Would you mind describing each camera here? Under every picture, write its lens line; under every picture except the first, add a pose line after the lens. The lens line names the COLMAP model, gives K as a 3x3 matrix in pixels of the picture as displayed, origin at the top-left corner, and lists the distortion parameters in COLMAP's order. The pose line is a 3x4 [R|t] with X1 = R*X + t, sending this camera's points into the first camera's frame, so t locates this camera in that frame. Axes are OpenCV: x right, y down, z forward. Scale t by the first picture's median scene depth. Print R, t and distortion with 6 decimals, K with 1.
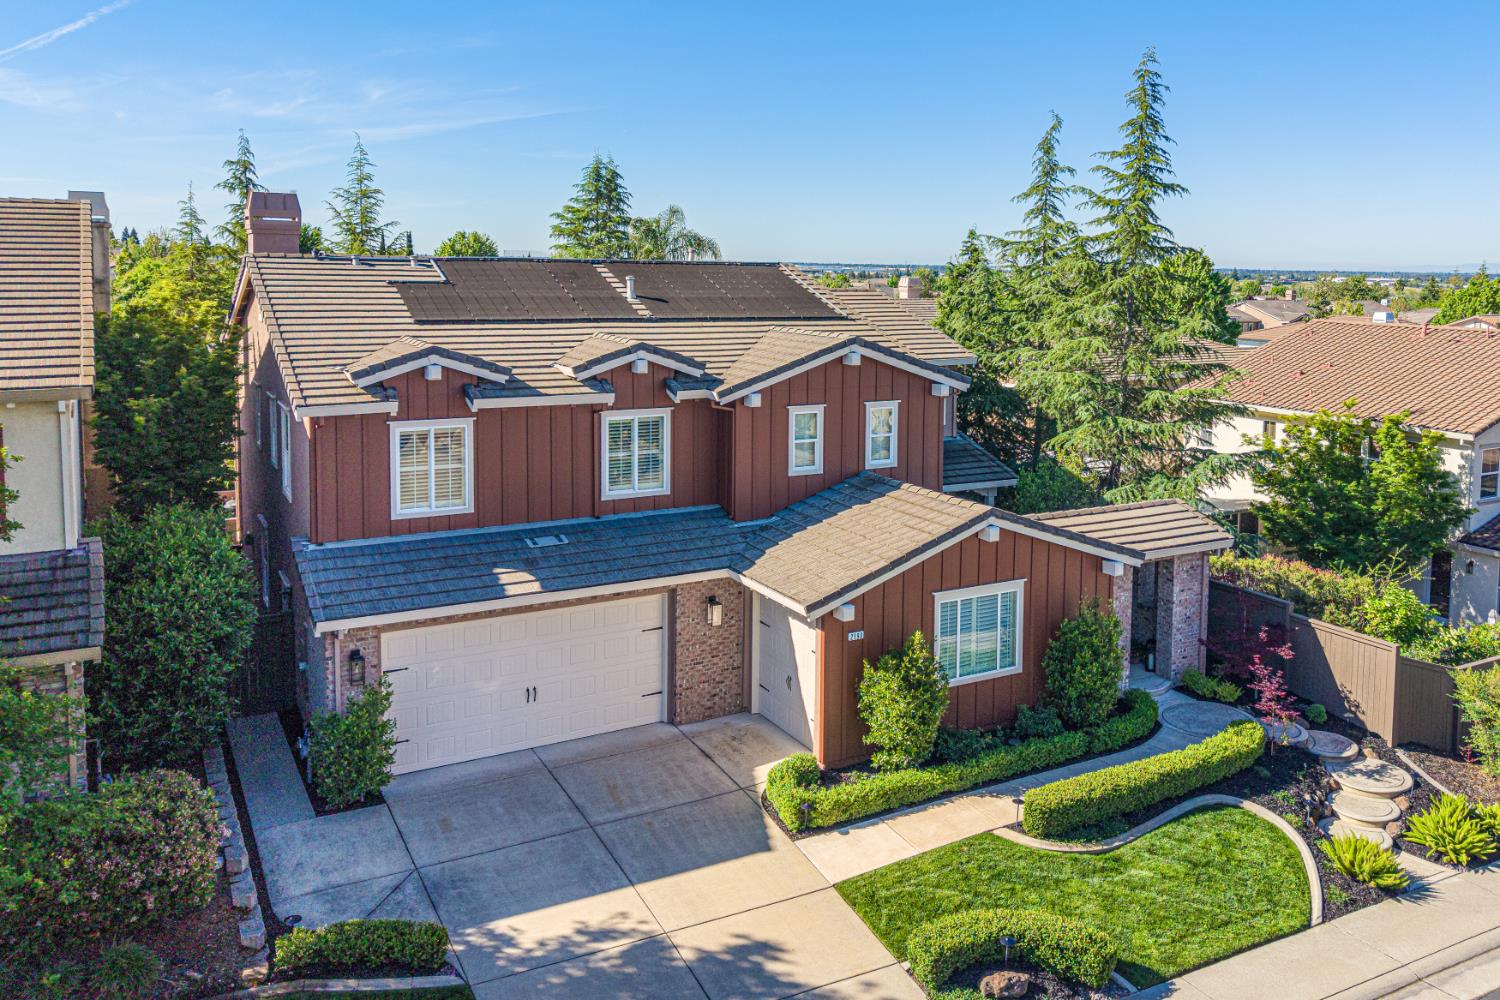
lens RADIAL K [[1080.8, 0, 722.0], [0, 1080.8, 500.7], [0, 0, 1]] dist [0.060268, -0.052676]
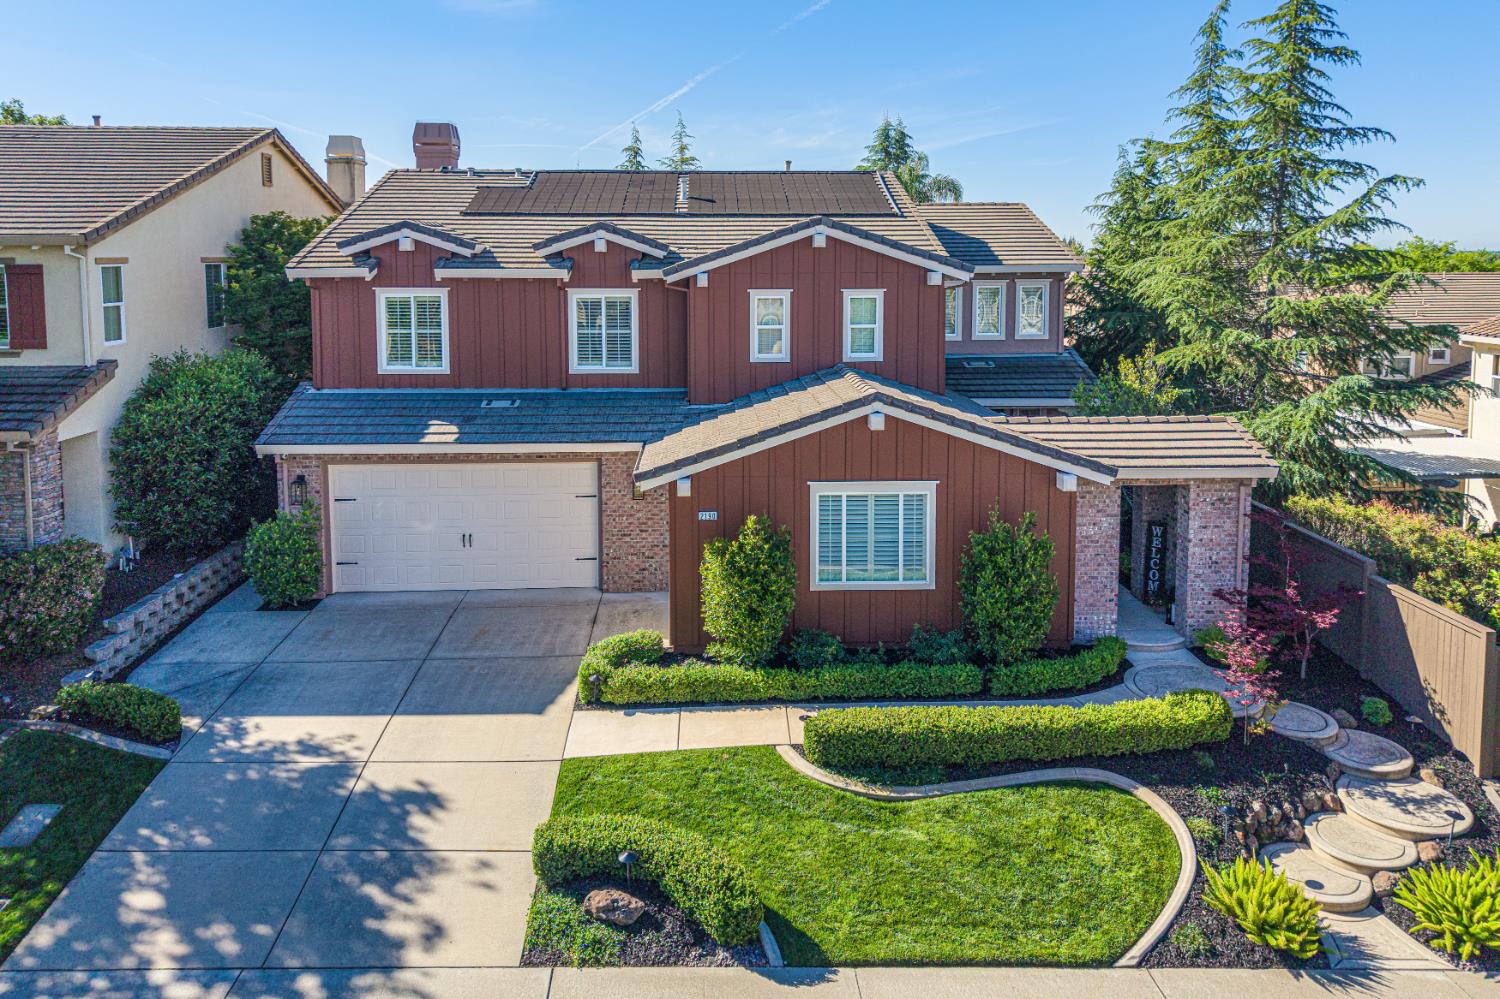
lens RADIAL K [[903.8, 0, 749.6], [0, 903.8, 440.8], [0, 0, 1]] dist [0.038867, -0.019797]
pose [[0.902417, 0.076855, -0.423955, 0.468697], [-0.083625, 0.996494, 0.002644, 0.052913], [0.422671, 0.033067, 0.905680, 0.291526]]
